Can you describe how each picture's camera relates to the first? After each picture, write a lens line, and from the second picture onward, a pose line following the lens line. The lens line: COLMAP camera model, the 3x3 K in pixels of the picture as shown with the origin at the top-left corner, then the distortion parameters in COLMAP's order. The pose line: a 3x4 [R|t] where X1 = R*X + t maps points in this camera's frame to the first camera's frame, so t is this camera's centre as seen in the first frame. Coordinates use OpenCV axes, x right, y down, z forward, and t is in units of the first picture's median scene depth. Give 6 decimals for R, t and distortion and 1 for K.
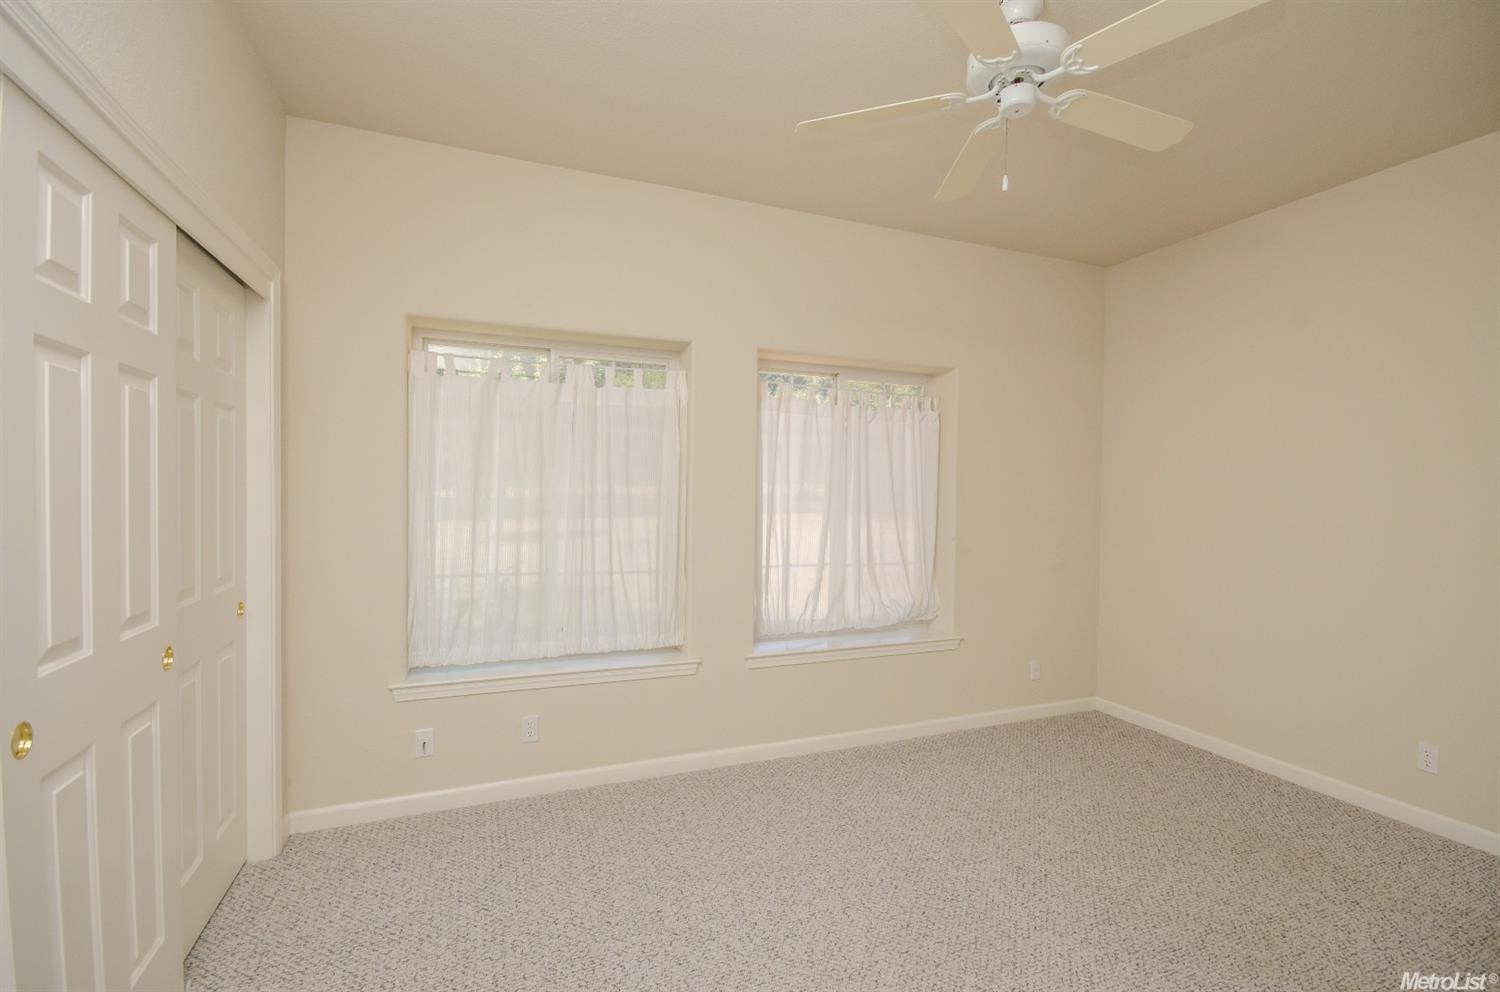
lens RADIAL K [[647.4, 0, 756.3], [0, 647.4, 497.5], [0, 0, 1]] dist [-0.000154, -0.000269]
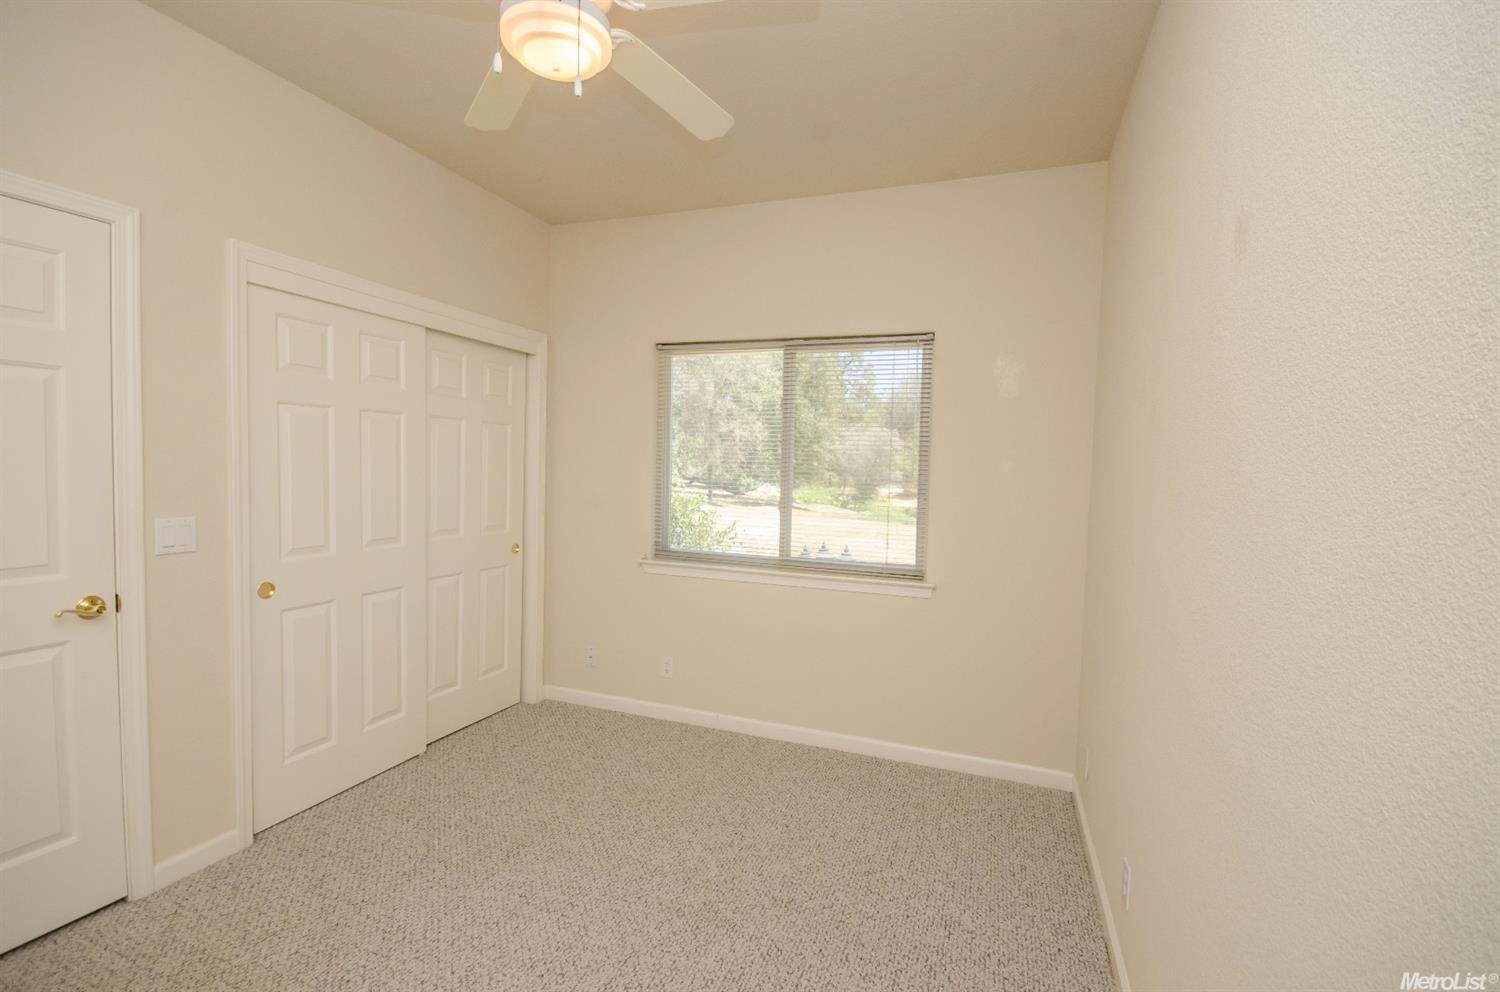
lens RADIAL K [[657.9, 0, 784.8], [0, 657.9, 501.6], [0, 0, 1]] dist [0.003258, 0.000021]
pose [[0.750362, 0.043099, -0.659621, 0.698845], [-0.023076, 0.998972, 0.039021, -0.021412], [0.660624, -0.014058, 0.750585, 0.207602]]
